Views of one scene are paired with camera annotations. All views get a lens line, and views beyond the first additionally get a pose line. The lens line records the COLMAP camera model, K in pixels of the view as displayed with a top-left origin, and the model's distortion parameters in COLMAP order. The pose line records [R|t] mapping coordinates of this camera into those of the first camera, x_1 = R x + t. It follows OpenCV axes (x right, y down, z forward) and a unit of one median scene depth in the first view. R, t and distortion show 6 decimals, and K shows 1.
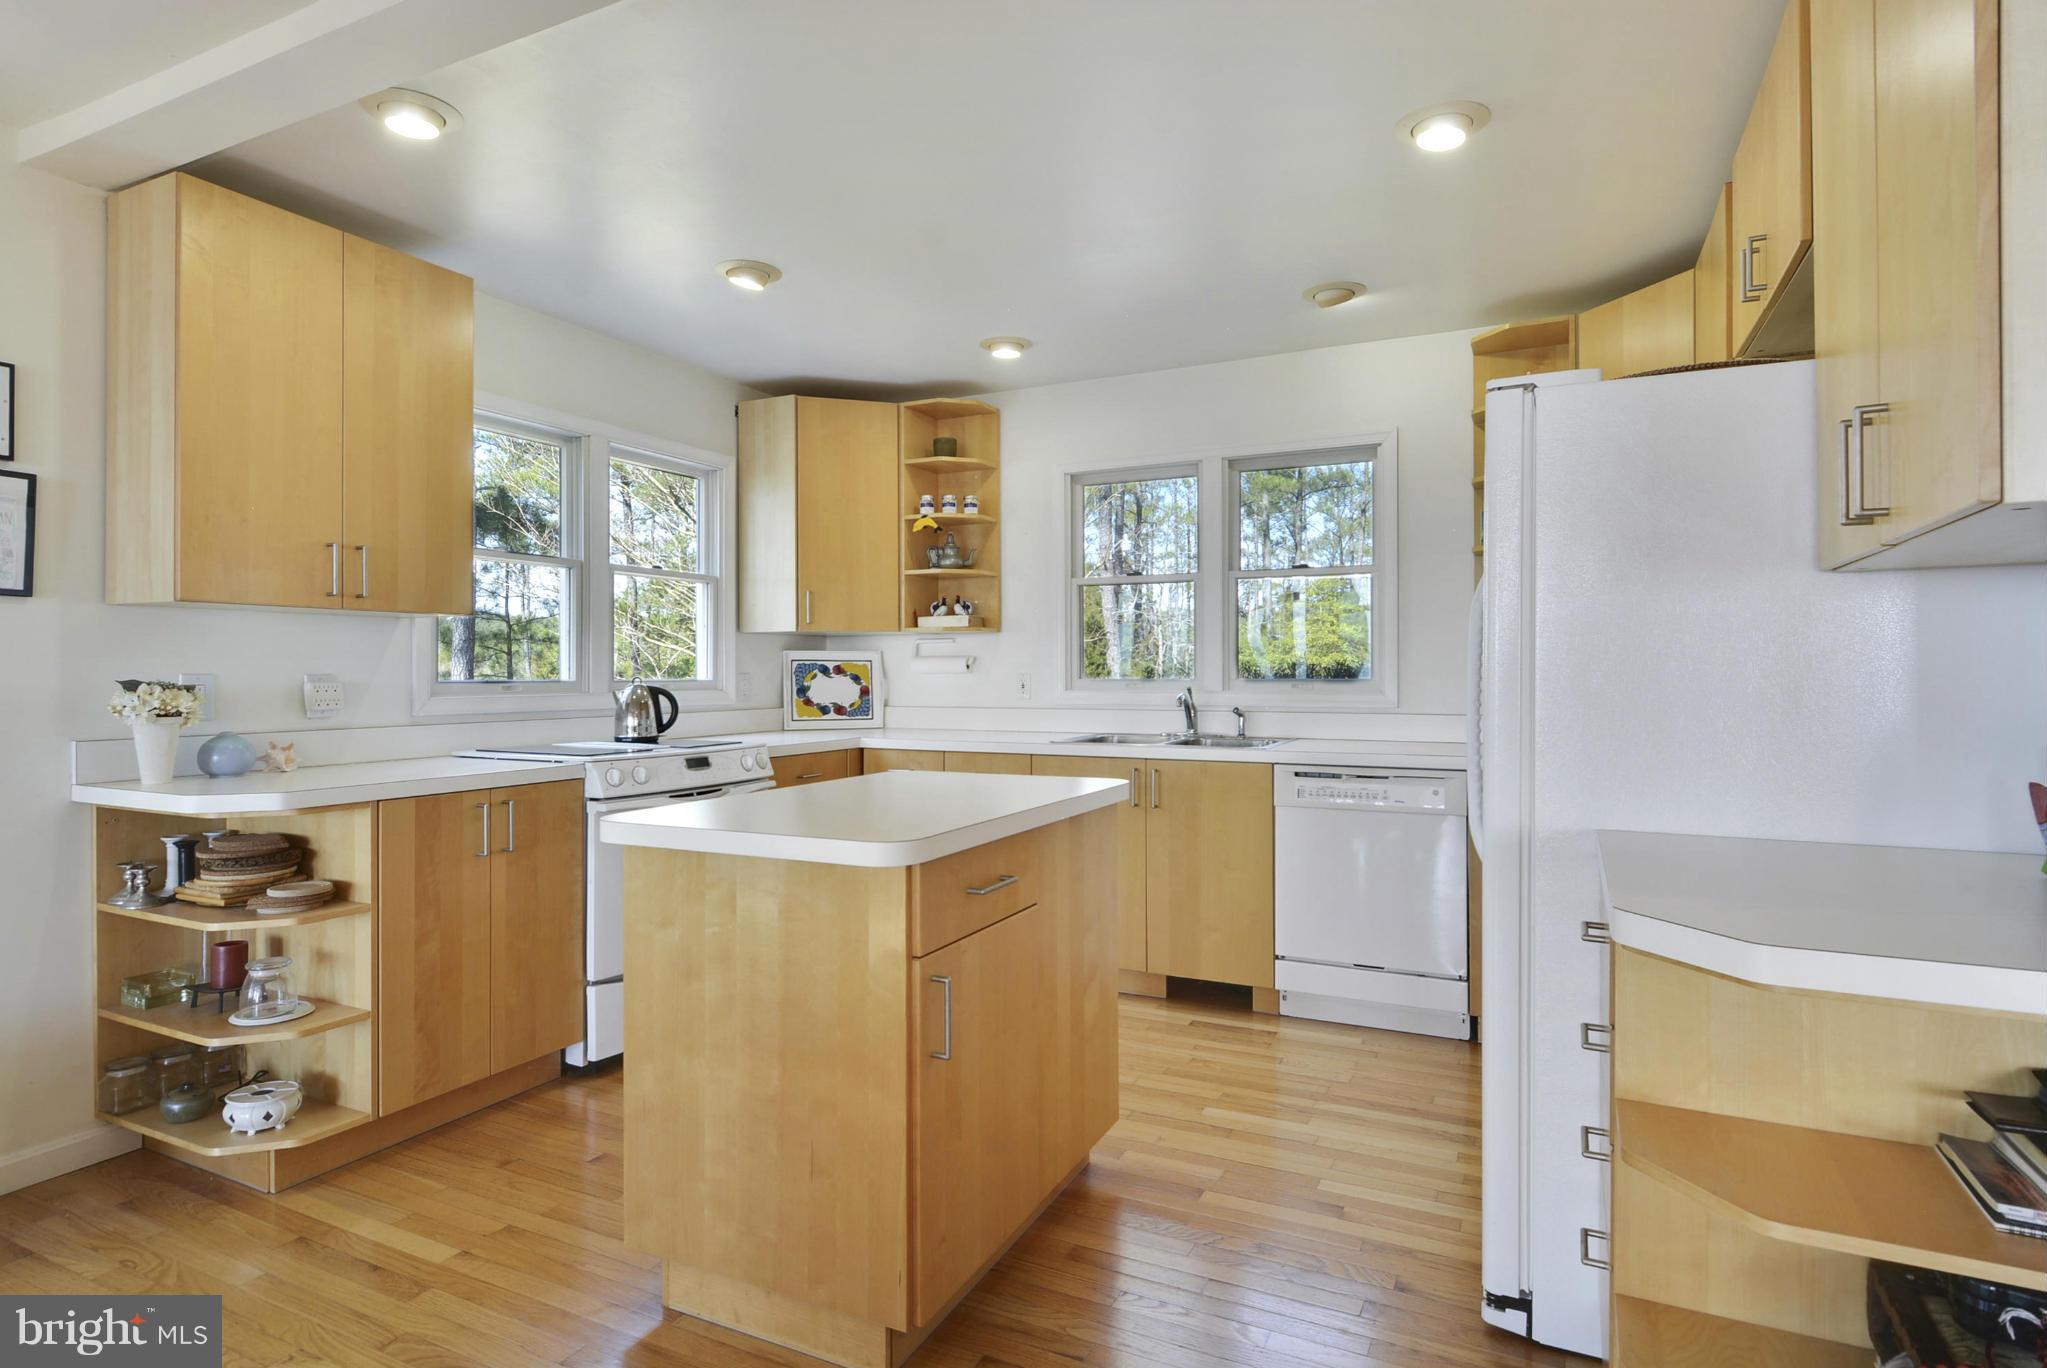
lens RADIAL K [[1080.9, 0, 1030.4], [0, 1080.9, 678.1], [0, 0, 1]] dist [0.003769, -0.007932]
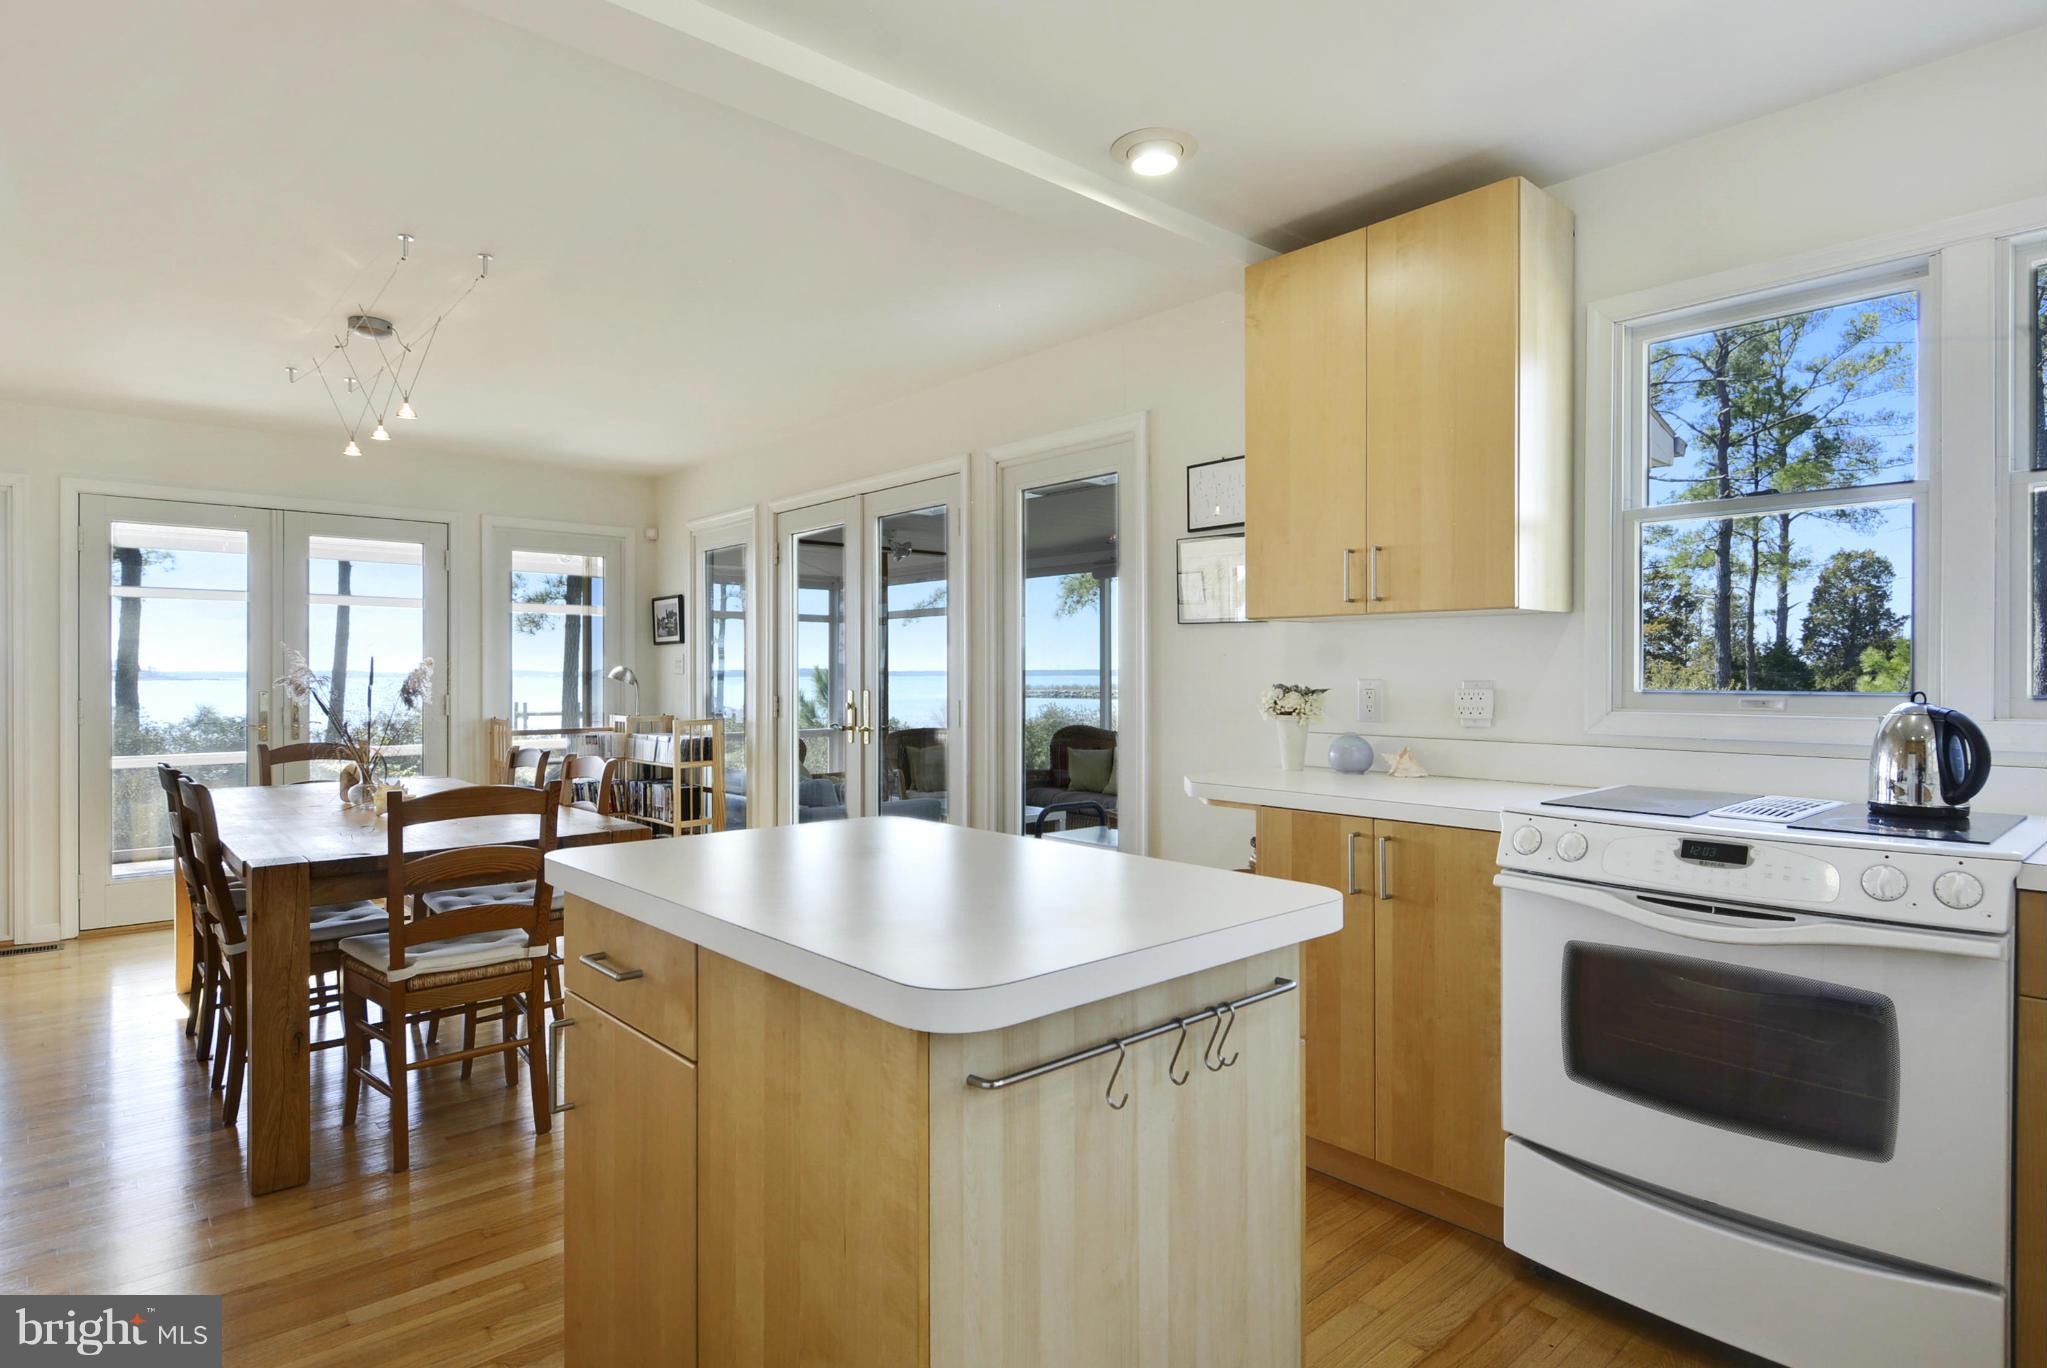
lens RADIAL K [[1080.9, 0, 1018.9], [0, 1080.9, 682.1], [0, 0, 1]] dist [0.003769, -0.007932]
pose [[-0.380365, 0.005195, -0.924822, 0.238339], [-0.010122, 0.999901, 0.009780, -0.004933], [0.924781, 0.013081, -0.380275, 0.666588]]
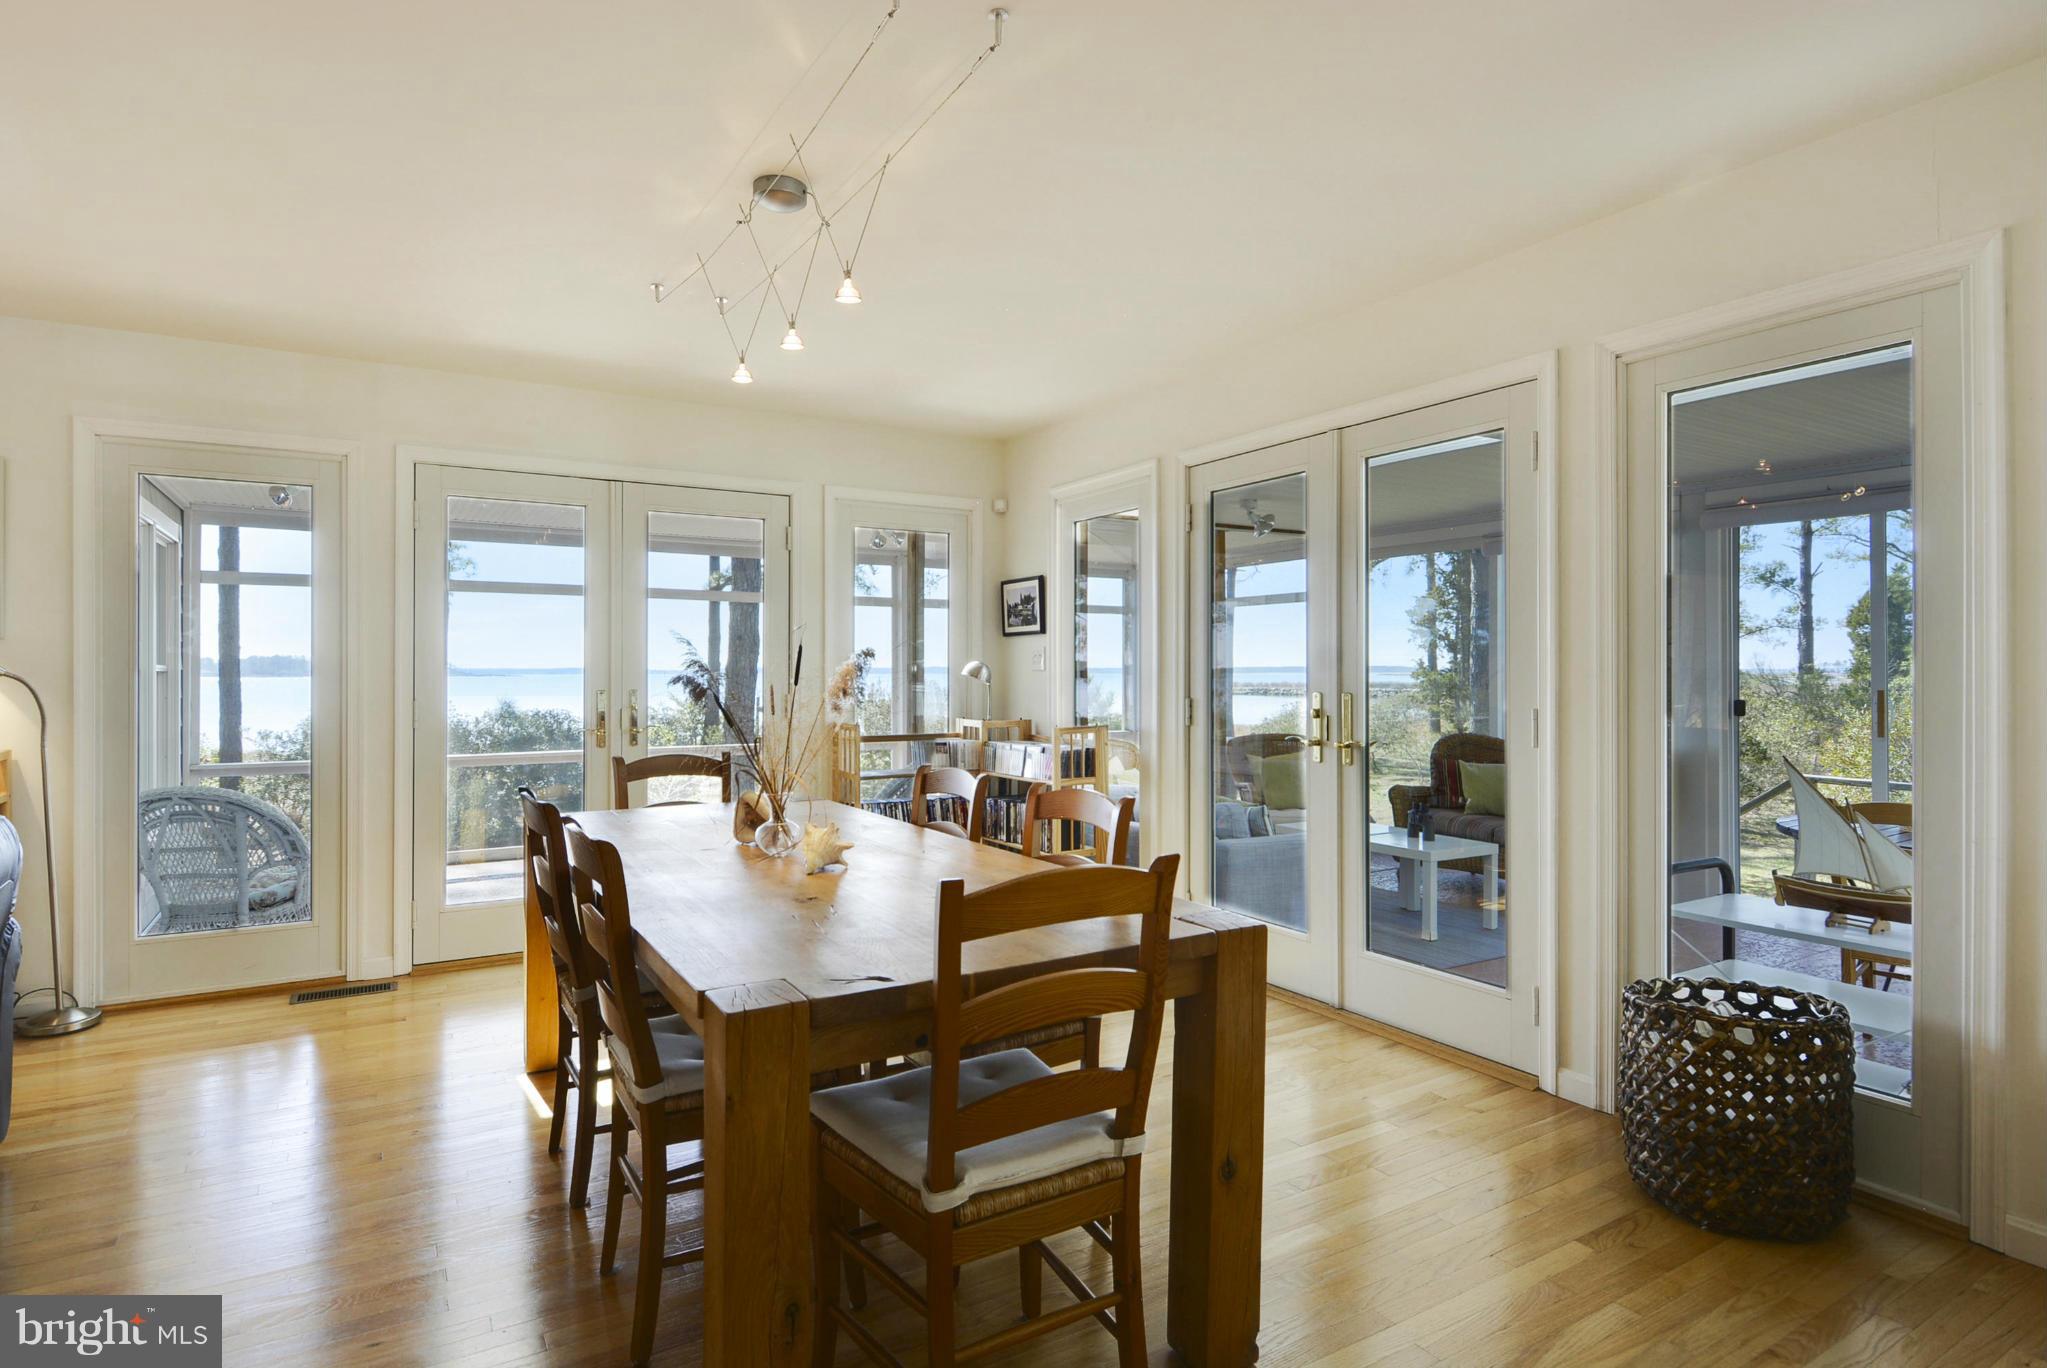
lens RADIAL K [[1080.9, 0, 1032.6], [0, 1080.9, 674.2], [0, 0, 1]] dist [0.003769, -0.007932]
pose [[-0.543177, 0.000706, -0.839618, 0.207653], [-0.009917, 0.999924, 0.007257, -0.004167], [0.839560, 0.012268, -0.543129, 0.598505]]
